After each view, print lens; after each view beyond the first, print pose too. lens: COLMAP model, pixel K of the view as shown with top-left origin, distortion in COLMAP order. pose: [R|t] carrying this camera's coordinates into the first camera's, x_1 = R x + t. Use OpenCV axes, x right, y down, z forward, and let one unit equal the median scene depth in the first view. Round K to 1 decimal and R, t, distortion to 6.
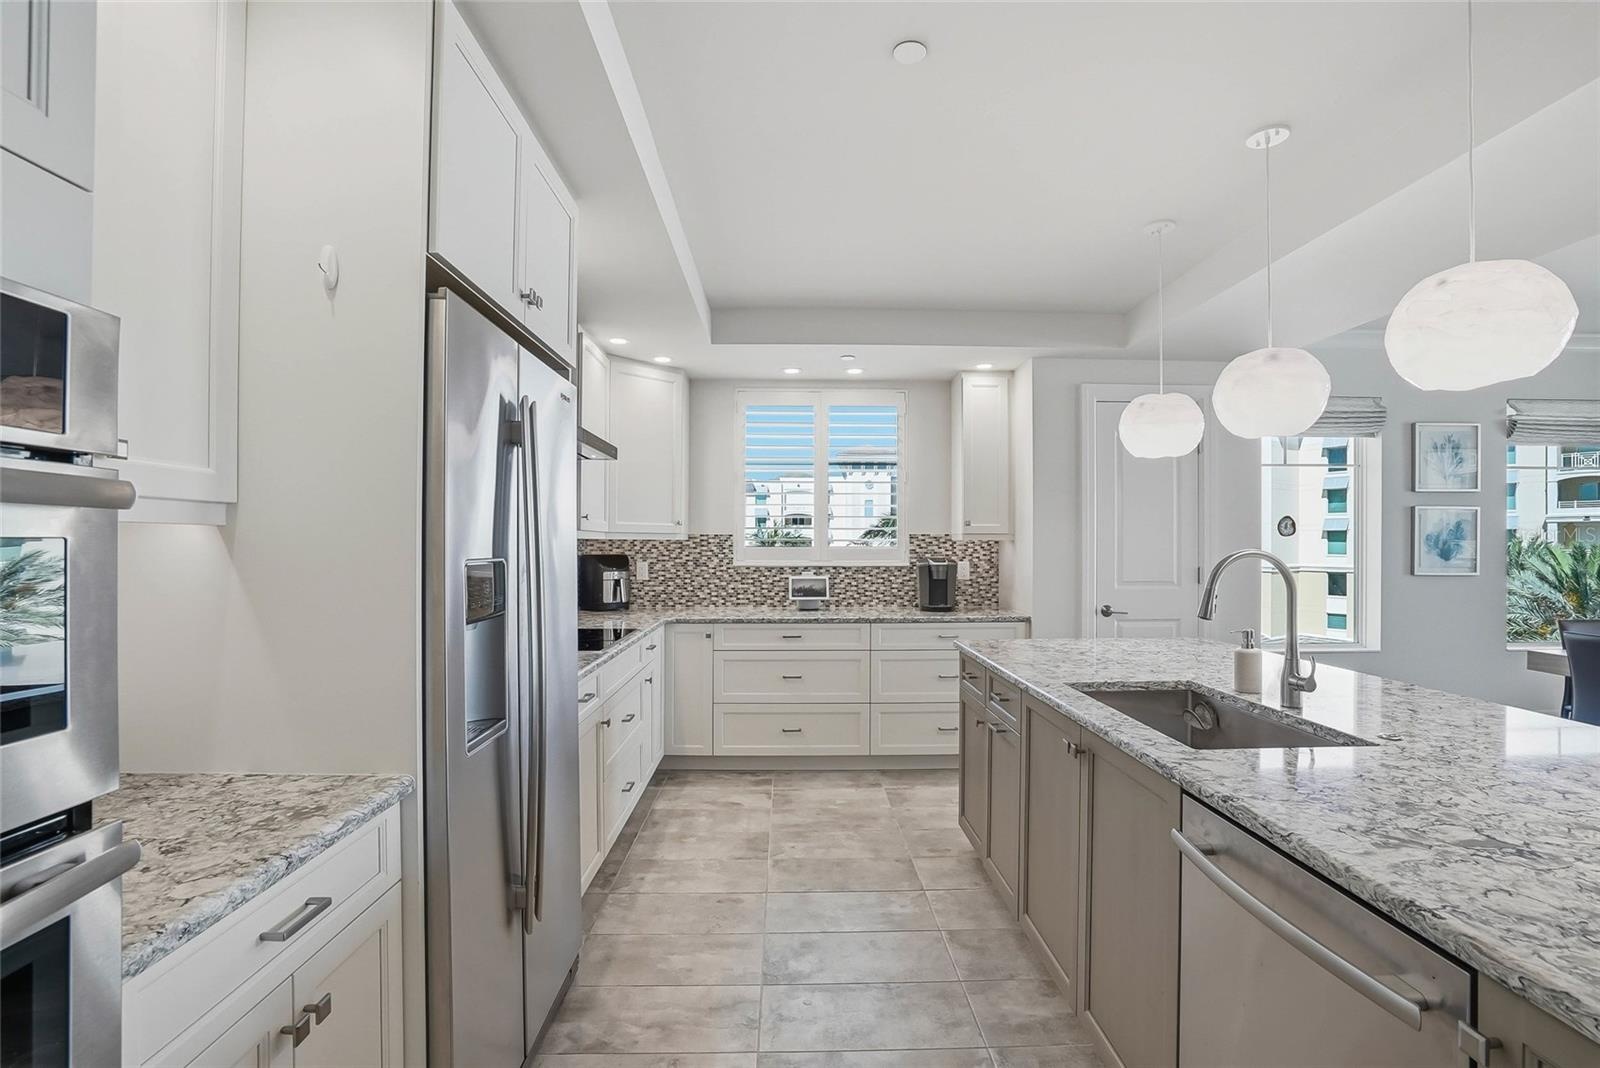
lens RADIAL K [[760.8, 0, 800.0], [0, 760.8, 534.0], [0, 0, 1]] dist [-0.072657, 0.044270]
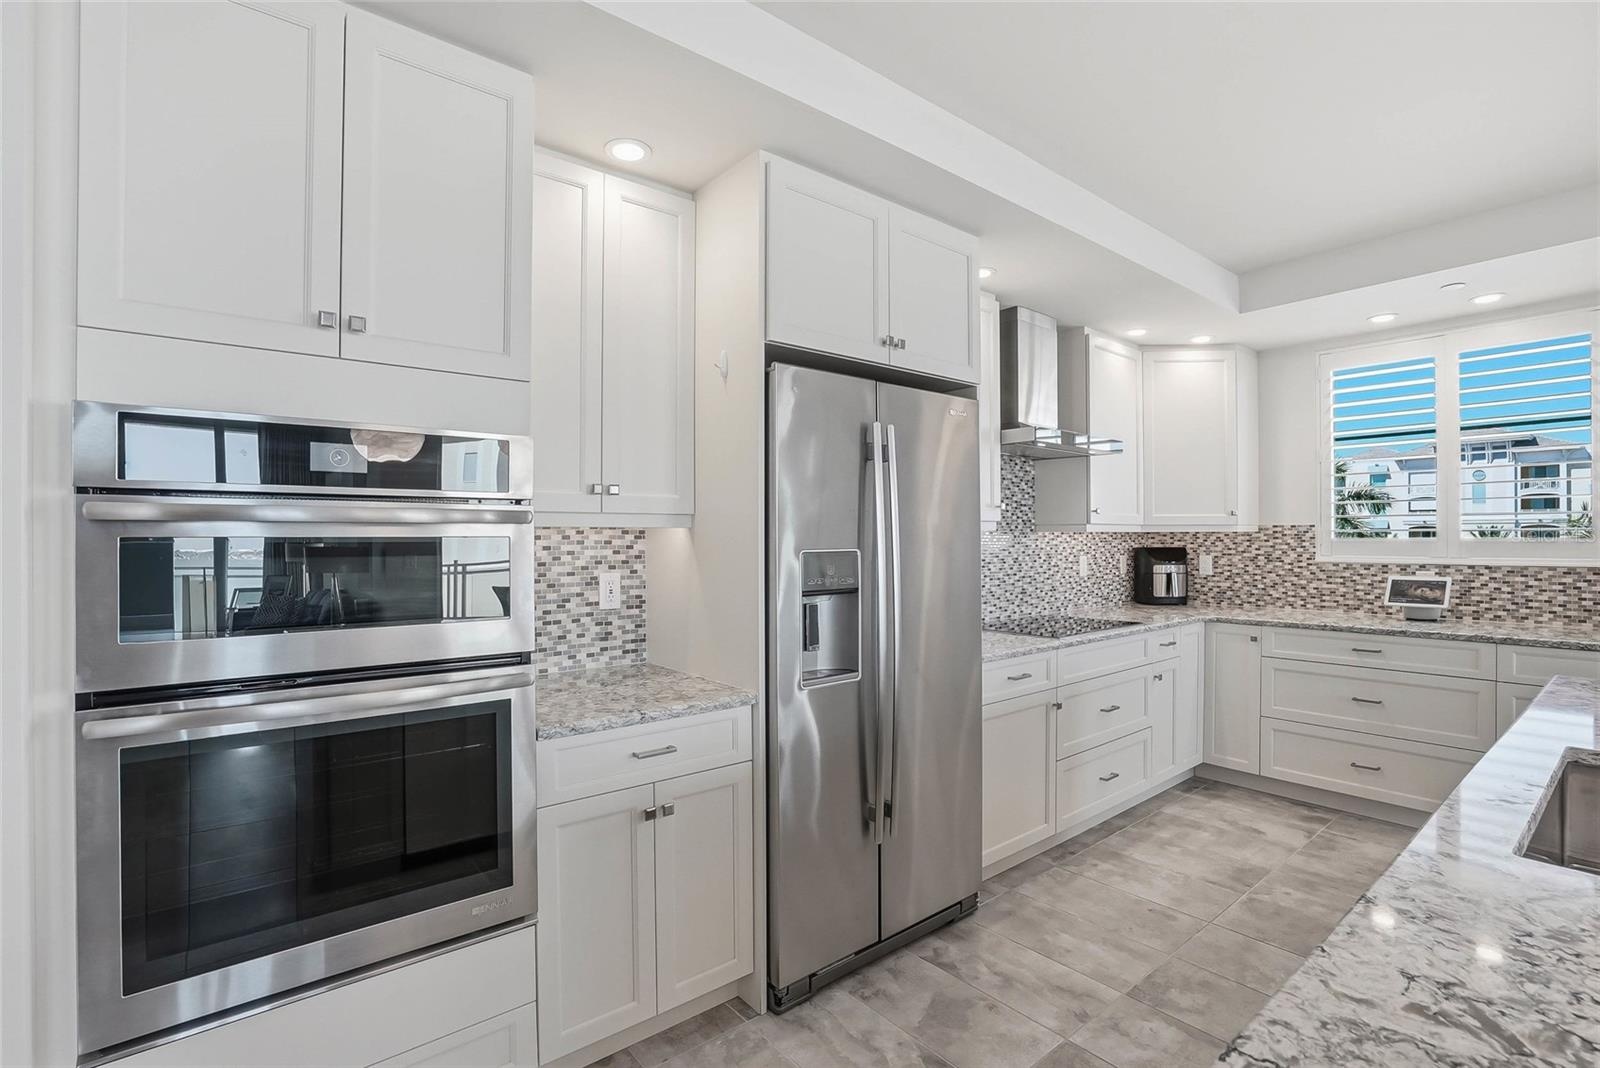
lens RADIAL K [[746.0, 0, 800.0], [0, 746.0, 534.0], [0, 0, 1]] dist [-0.028432, -0.000102]
pose [[0.612970, -0.007348, -0.790072, 0.218568], [0.014803, 0.999888, 0.002186, 0.000754], [0.789967, -0.013035, 0.613010, 0.046034]]
